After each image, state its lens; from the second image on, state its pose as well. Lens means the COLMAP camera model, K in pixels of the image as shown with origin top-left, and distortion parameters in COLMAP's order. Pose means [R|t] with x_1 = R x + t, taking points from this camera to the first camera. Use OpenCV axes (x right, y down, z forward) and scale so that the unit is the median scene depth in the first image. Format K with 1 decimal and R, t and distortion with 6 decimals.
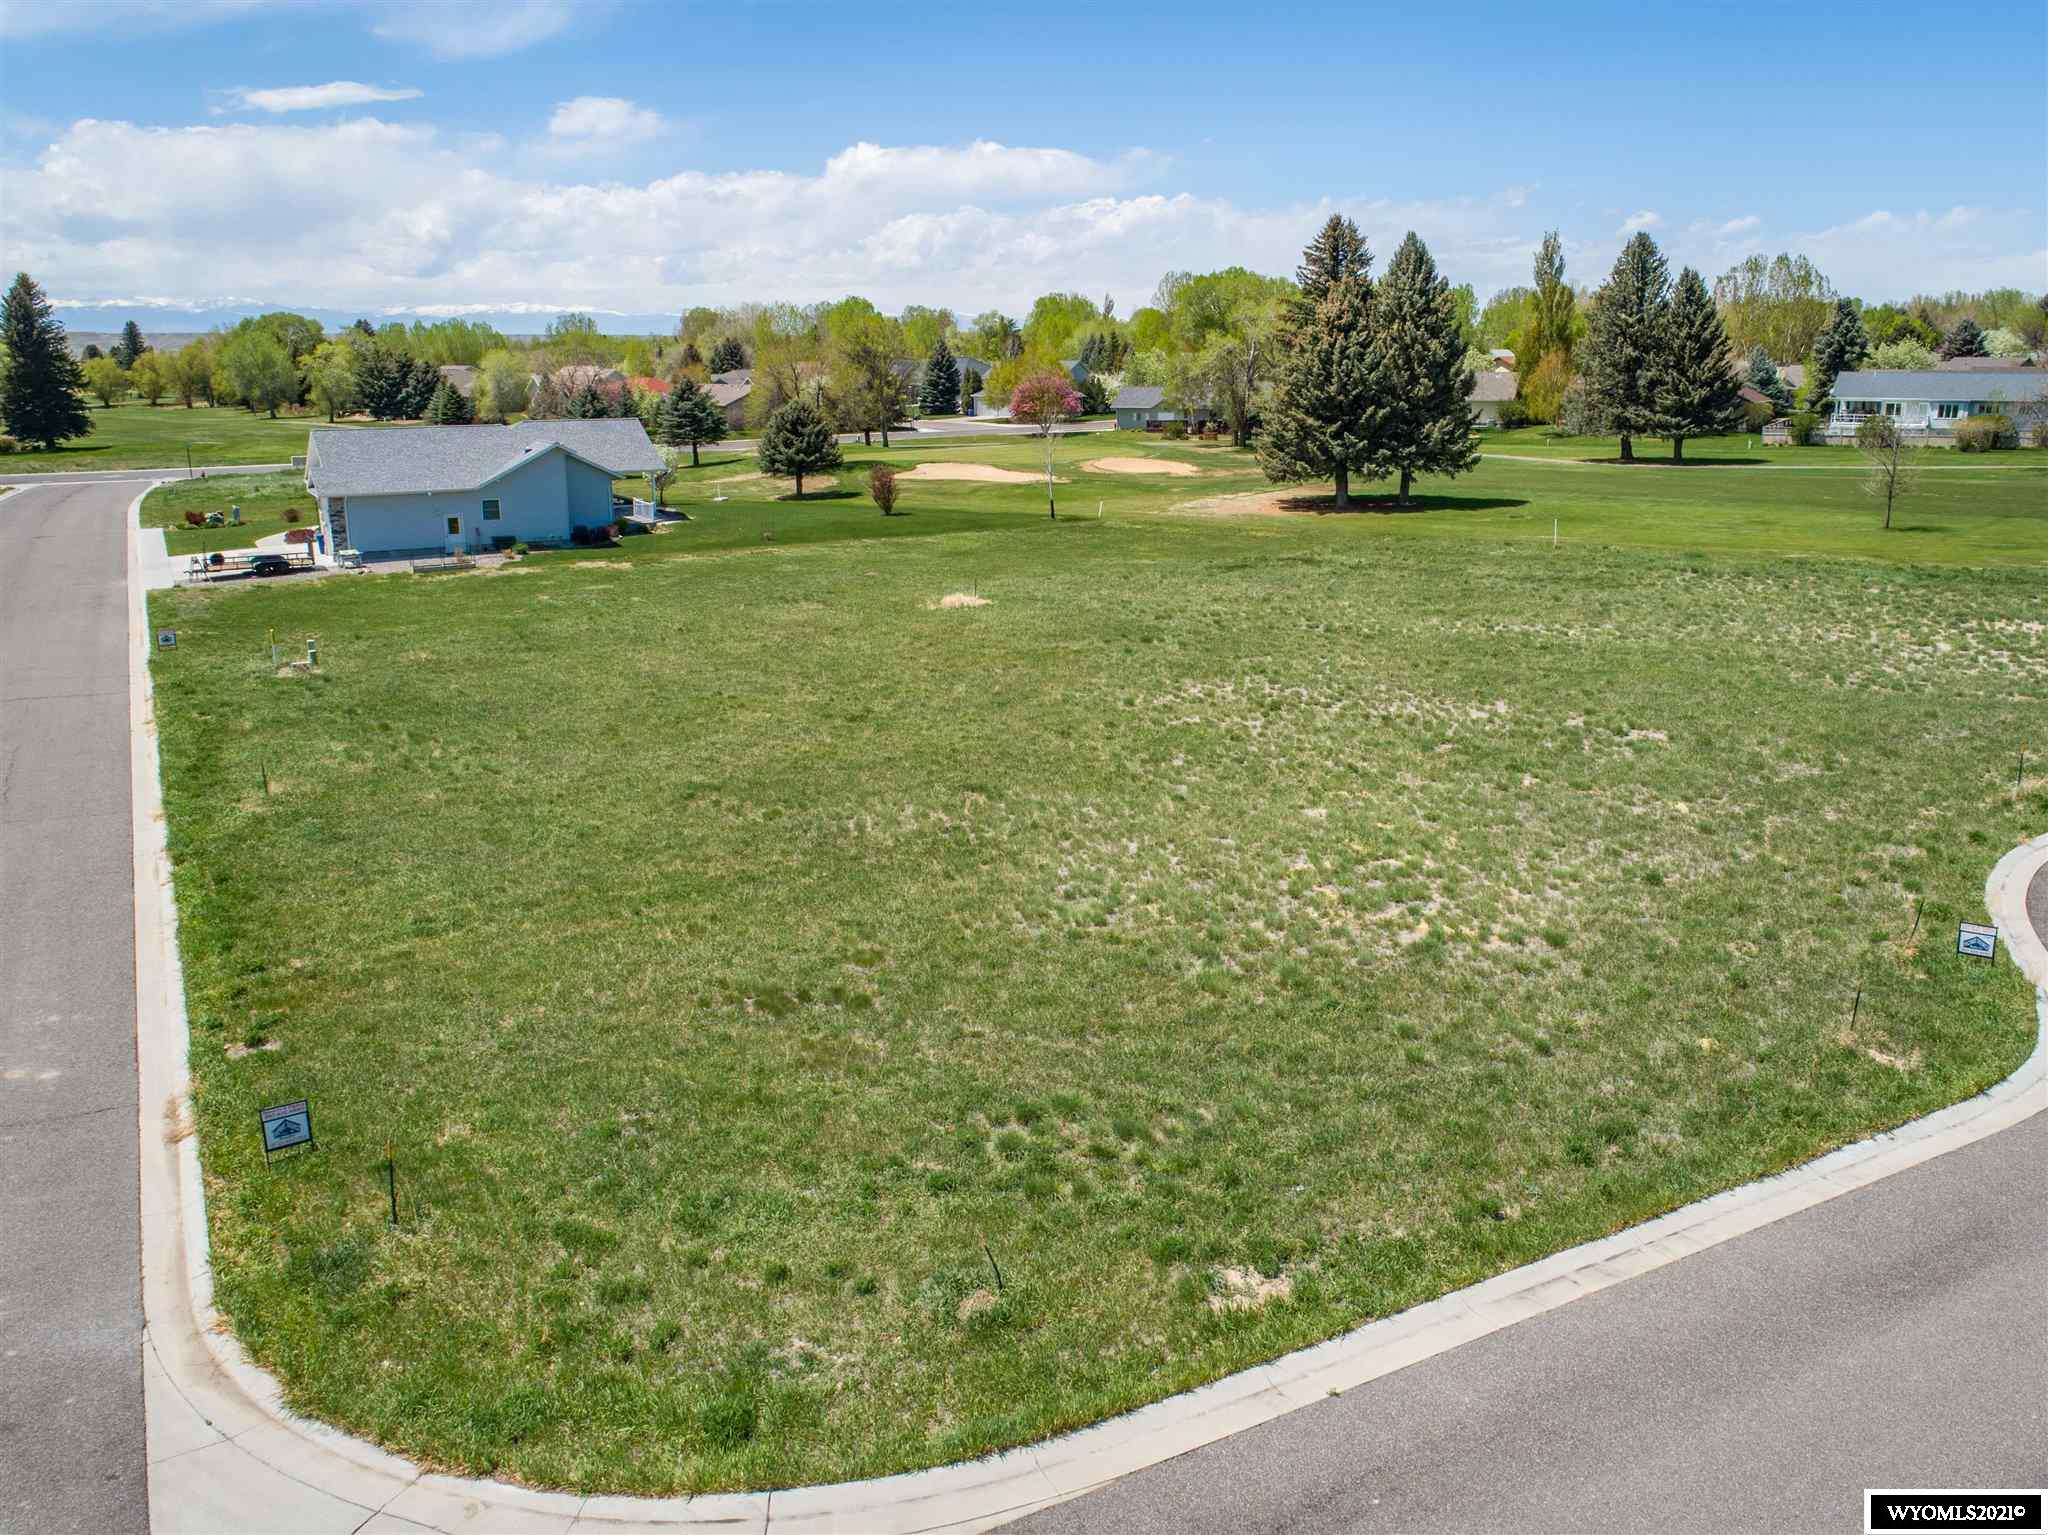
lens RADIAL K [[1545.0, 0, 1041.0], [0, 1545.0, 777.3], [0, 0, 1]] dist [-0.022186, 0.013810]
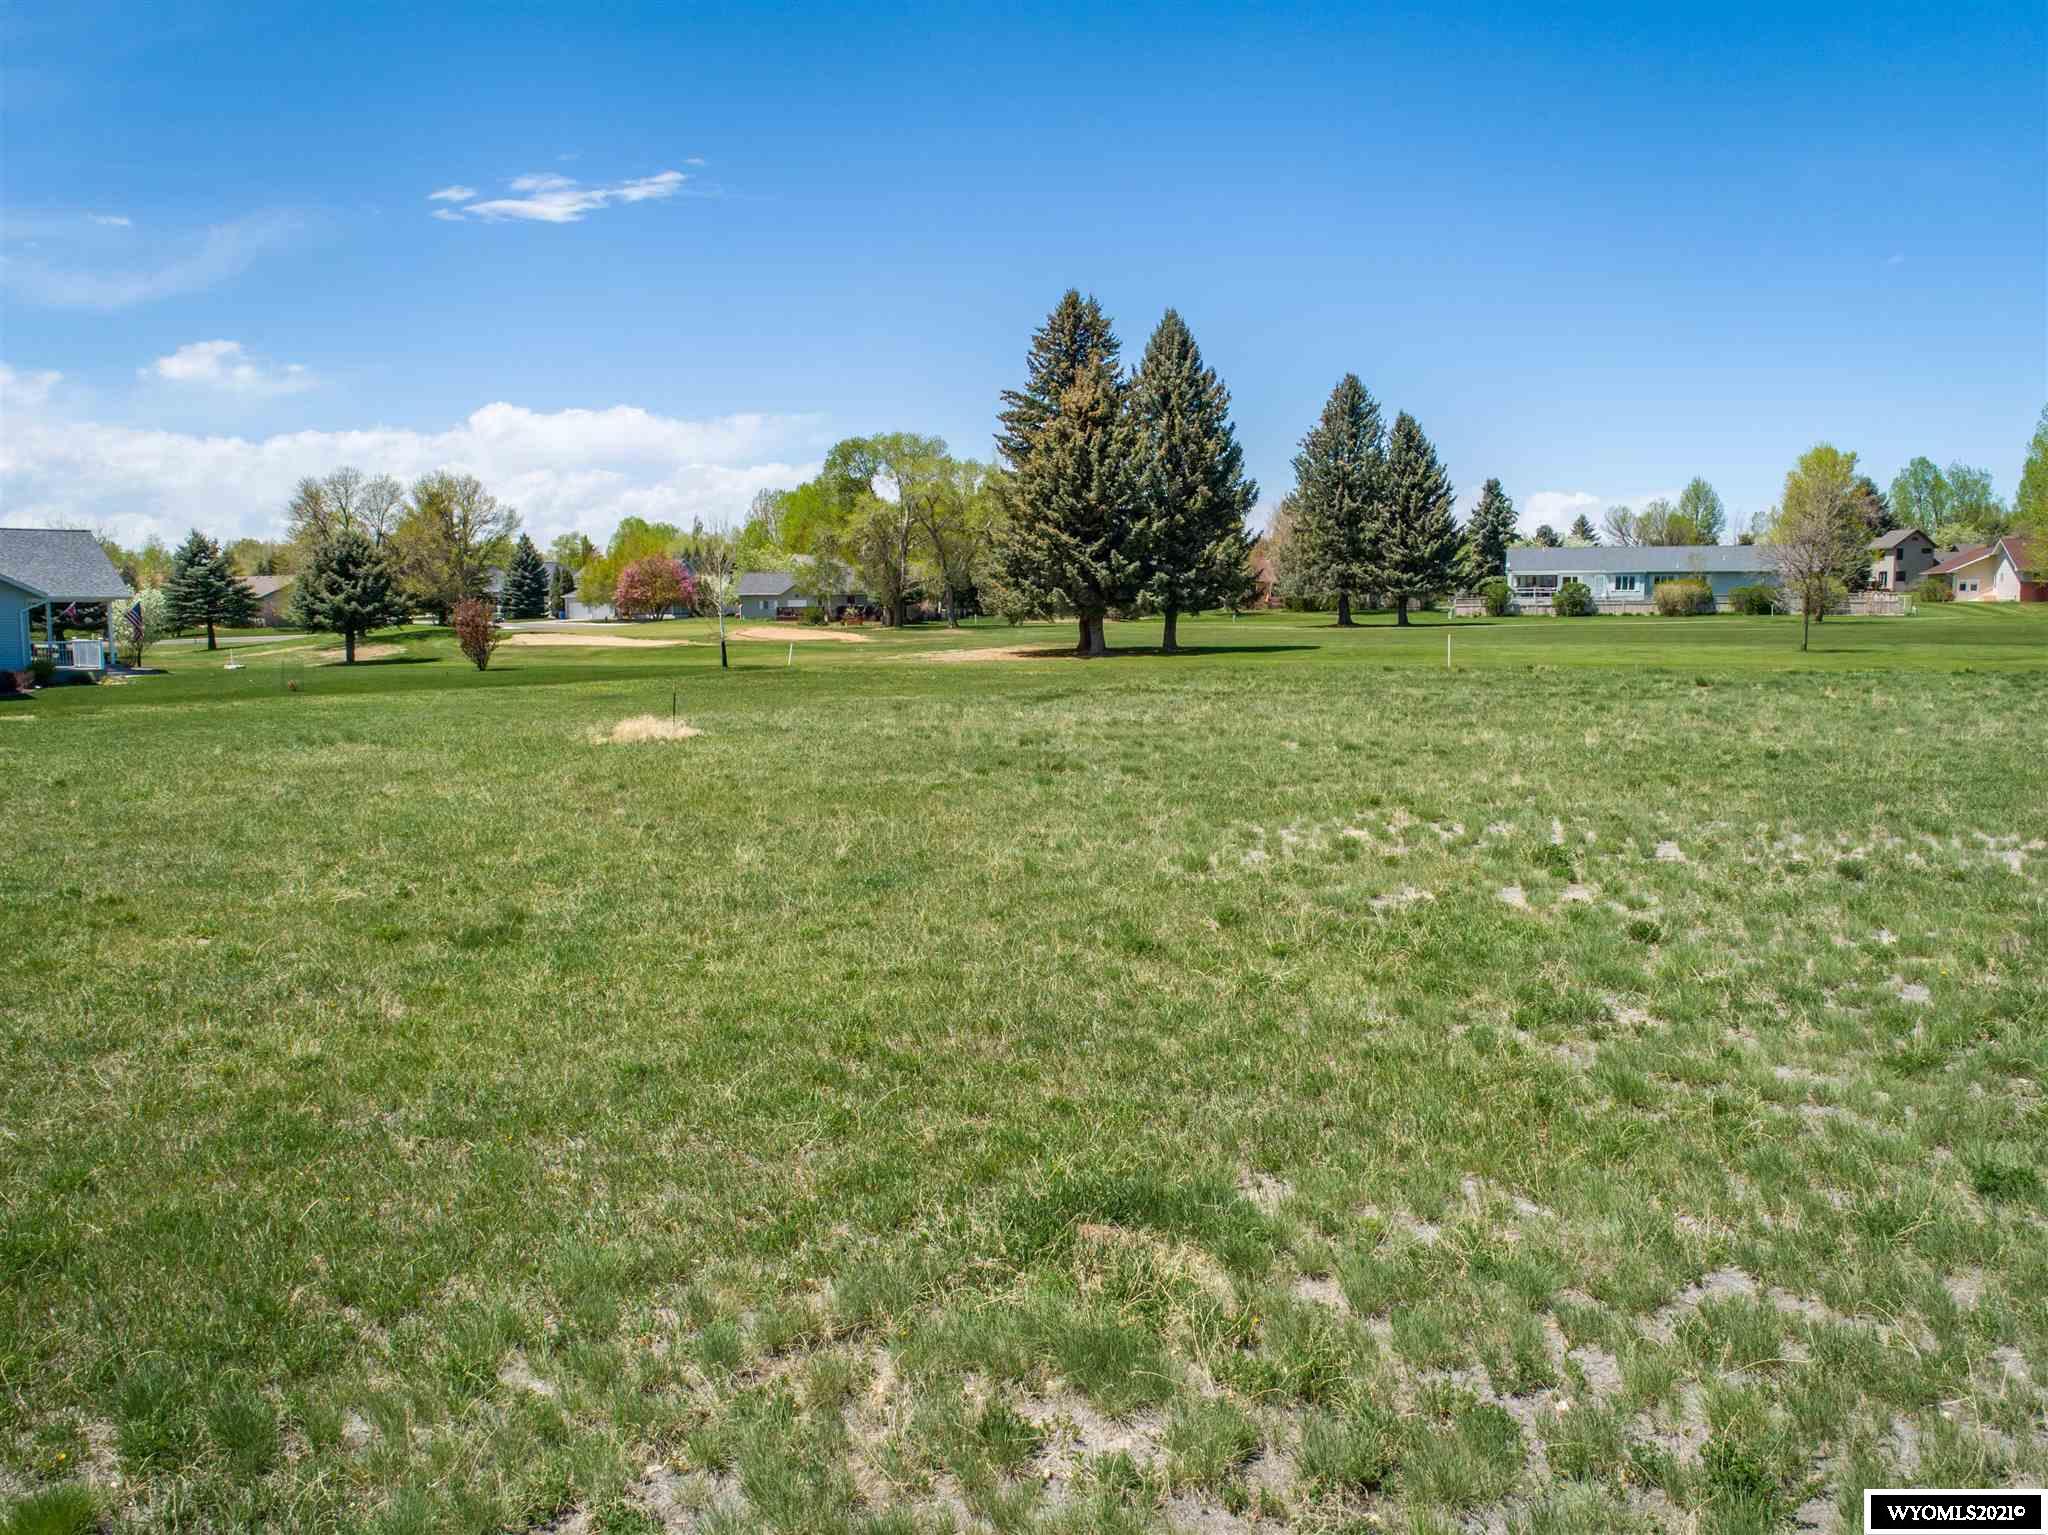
lens RADIAL K [[1545.0, 0, 1008.5], [0, 1545.0, 762.0], [0, 0, 1]] dist [-0.022186, 0.013810]
pose [[0.969719, -0.023457, 0.243094, -0.040379], [0.061555, 0.986717, -0.150333, -0.008393], [-0.236339, 0.160744, 0.958282, 0.291000]]
